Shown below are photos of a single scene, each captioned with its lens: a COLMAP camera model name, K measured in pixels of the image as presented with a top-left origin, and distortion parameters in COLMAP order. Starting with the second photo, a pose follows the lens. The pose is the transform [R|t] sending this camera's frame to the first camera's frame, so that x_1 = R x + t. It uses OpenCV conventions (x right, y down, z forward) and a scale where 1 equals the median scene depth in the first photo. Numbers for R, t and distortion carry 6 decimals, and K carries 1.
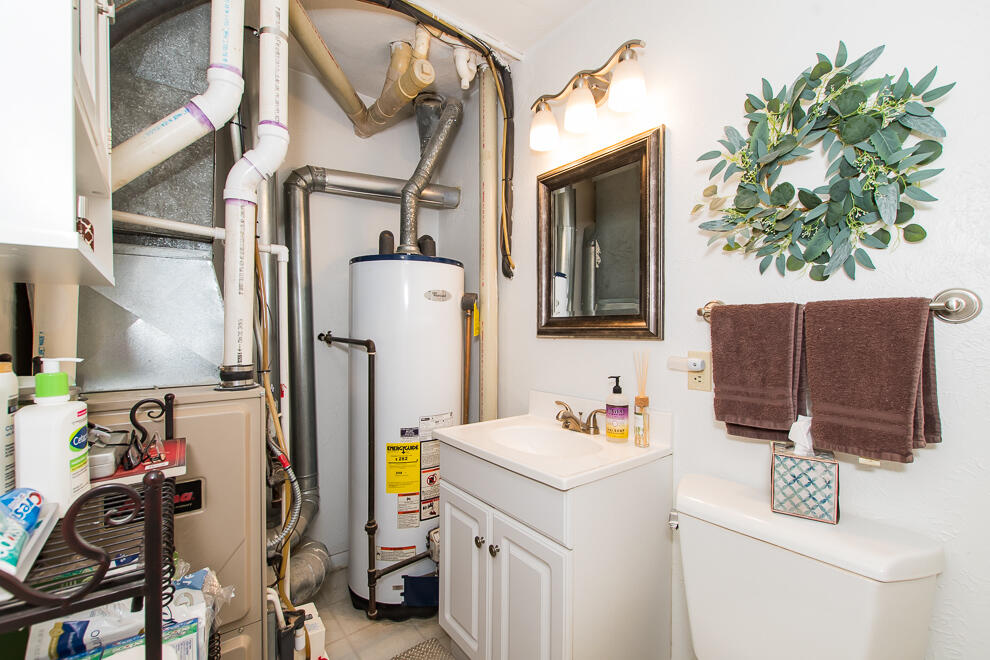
lens RADIAL K [[427.4, 0, 493.3], [0, 427.4, 329.2], [0, 0, 1]] dist [0.003660, -0.000119]
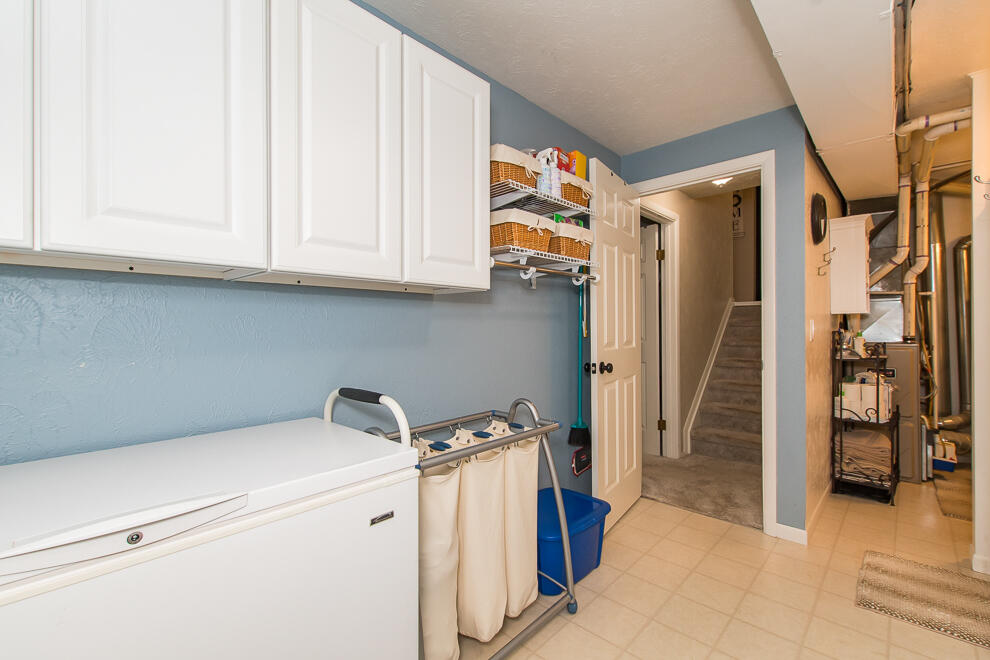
lens RADIAL K [[427.4, 0, 493.7], [0, 427.4, 327.5], [0, 0, 1]] dist [0.003660, -0.000119]
pose [[0.157504, -0.000703, -0.987518, 2.039979], [-0.003180, 0.999994, -0.001219, 0.040730], [0.987513, 0.003333, 0.157501, -2.512390]]
